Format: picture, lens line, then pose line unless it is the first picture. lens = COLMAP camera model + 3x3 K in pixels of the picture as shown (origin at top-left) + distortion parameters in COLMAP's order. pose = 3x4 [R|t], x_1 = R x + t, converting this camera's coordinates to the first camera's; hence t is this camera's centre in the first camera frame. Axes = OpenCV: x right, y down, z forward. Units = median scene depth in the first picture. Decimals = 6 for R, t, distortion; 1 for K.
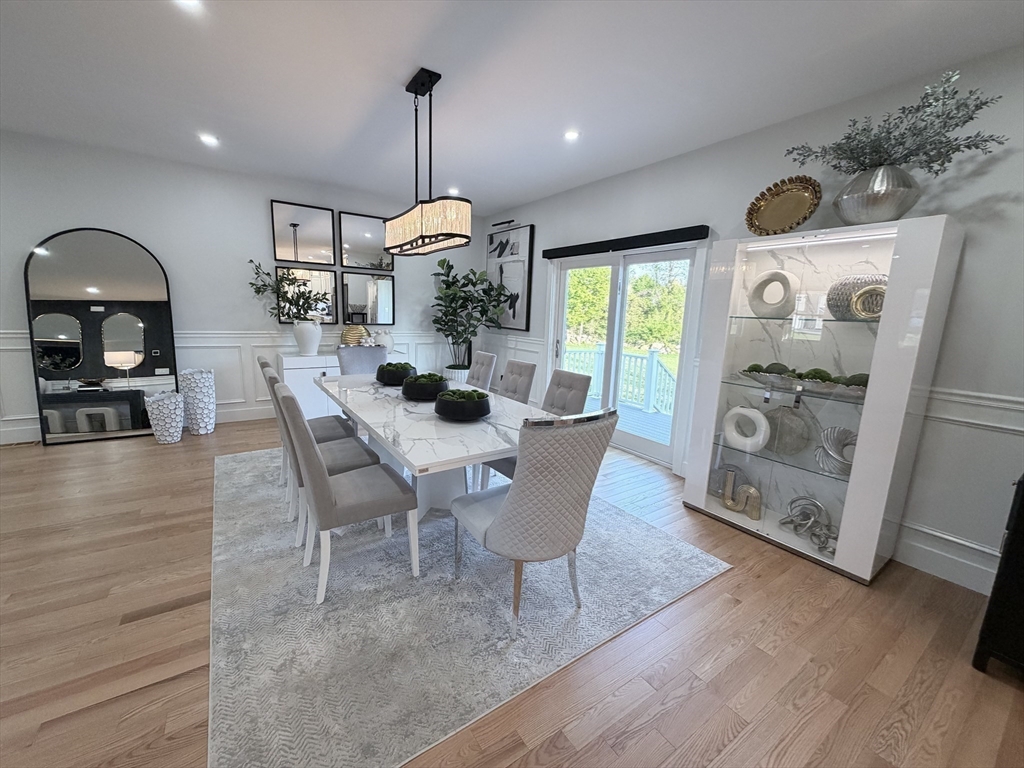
lens RADIAL K [[409.2, 0, 508.1], [0, 409.2, 385.7], [0, 0, 1]] dist [-0.000071, -0.000442]
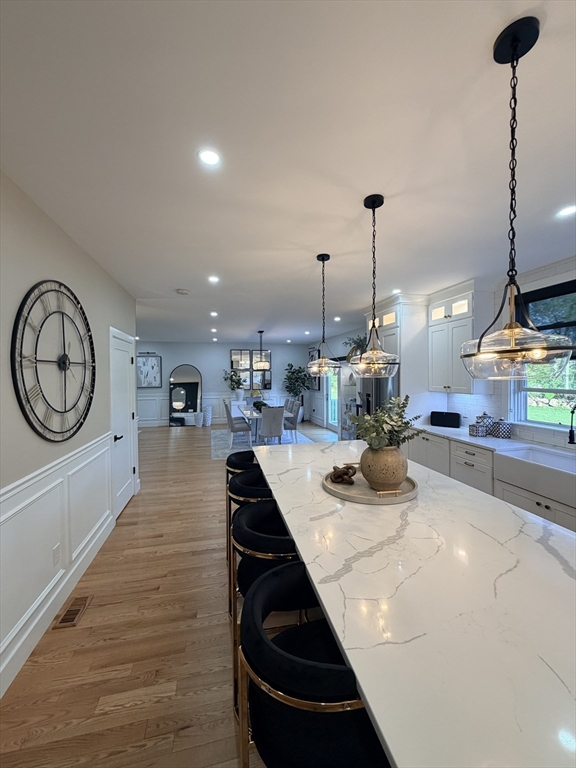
lens RADIAL K [[306.9, 0, 288.0], [0, 306.9, 384.0], [0, 0, 1]] dist [-0.000071, -0.000442]
pose [[0.936469, -0.031645, -0.349320, 0.611417], [-0.022673, 0.988378, -0.150319, 0.131182], [0.350017, 0.148689, 0.924867, -0.928014]]
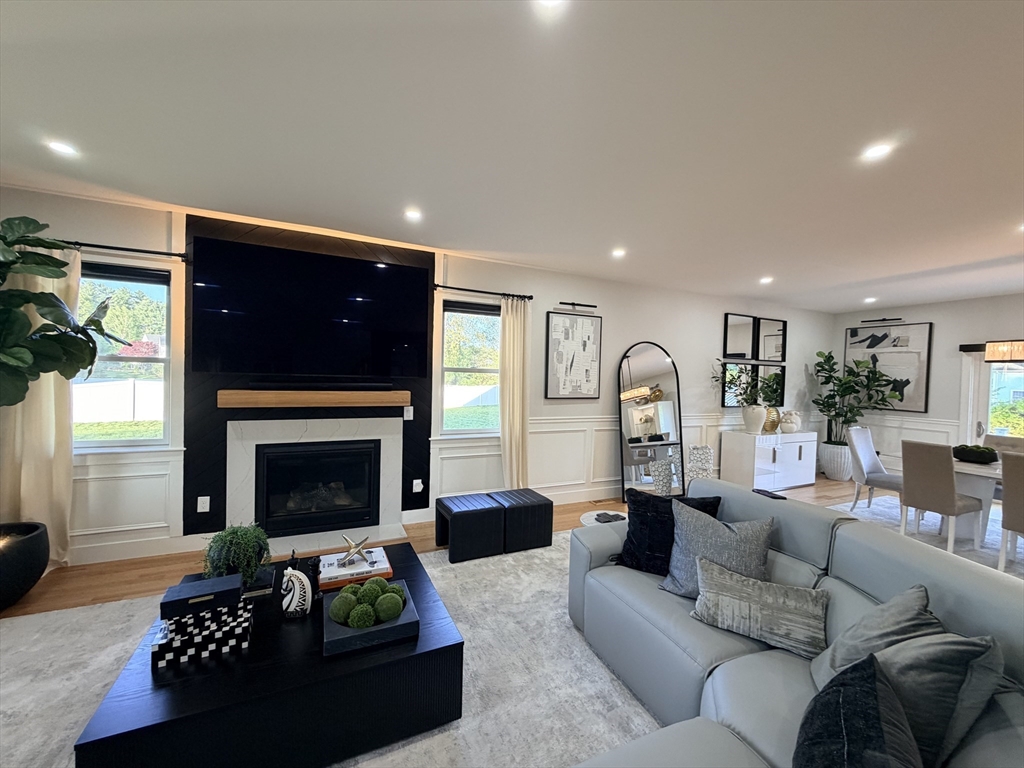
lens RADIAL K [[409.2, 0, 508.1], [0, 409.2, 385.7], [0, 0, 1]] dist [-0.000071, -0.000442]
pose [[0.986829, -0.006165, -0.161647, -1.057604], [-0.019678, 0.987278, -0.157784, -0.007915], [0.160563, 0.158886, 0.974153, -0.341314]]
